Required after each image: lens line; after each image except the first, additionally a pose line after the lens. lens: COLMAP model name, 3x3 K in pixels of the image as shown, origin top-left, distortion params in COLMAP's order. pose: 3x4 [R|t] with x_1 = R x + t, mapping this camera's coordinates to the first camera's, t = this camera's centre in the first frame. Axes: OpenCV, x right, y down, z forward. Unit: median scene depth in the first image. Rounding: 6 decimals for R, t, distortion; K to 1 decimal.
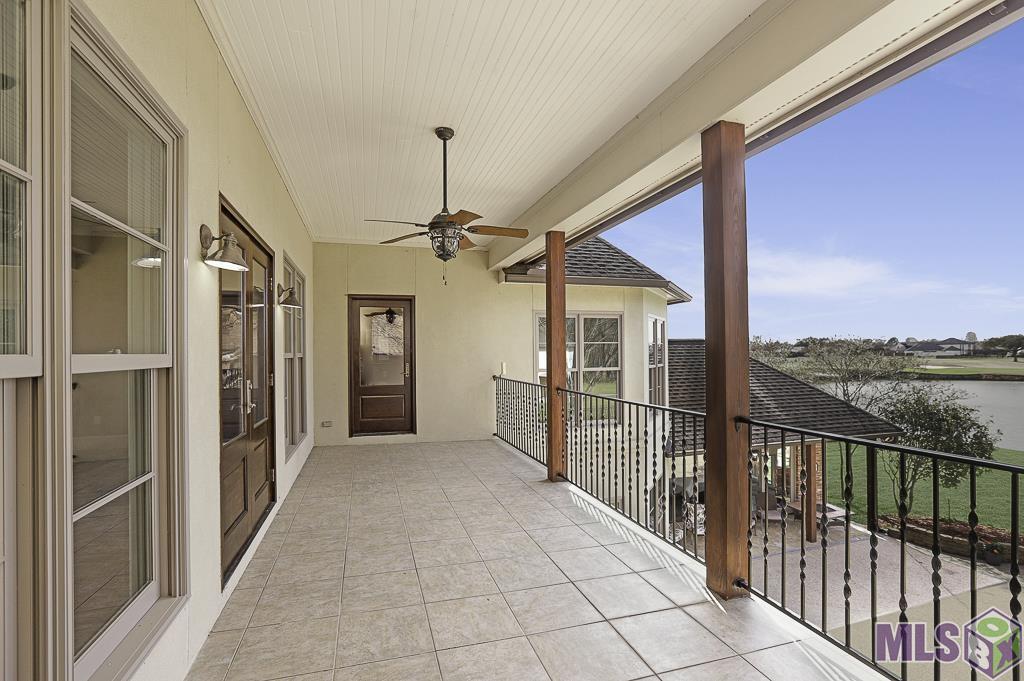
lens RADIAL K [[479.9, 0, 503.6], [0, 479.9, 335.4], [0, 0, 1]] dist [-0.048562, 0.022501]
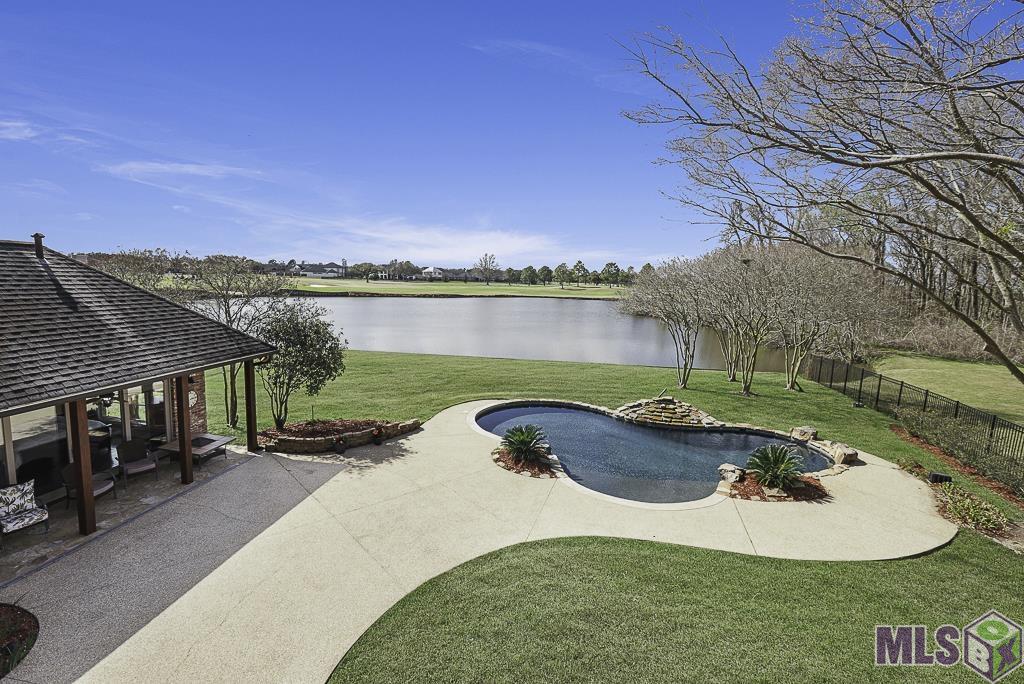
lens RADIAL K [[479.9, 0, 503.6], [0, 479.9, 336.9], [0, 0, 1]] dist [-0.048562, 0.022501]
pose [[0.449780, -0.088294, 0.888764, 0.149129], [-0.068742, 0.988728, 0.133013, 0.007586], [-0.890490, -0.120922, 0.438640, 0.107941]]
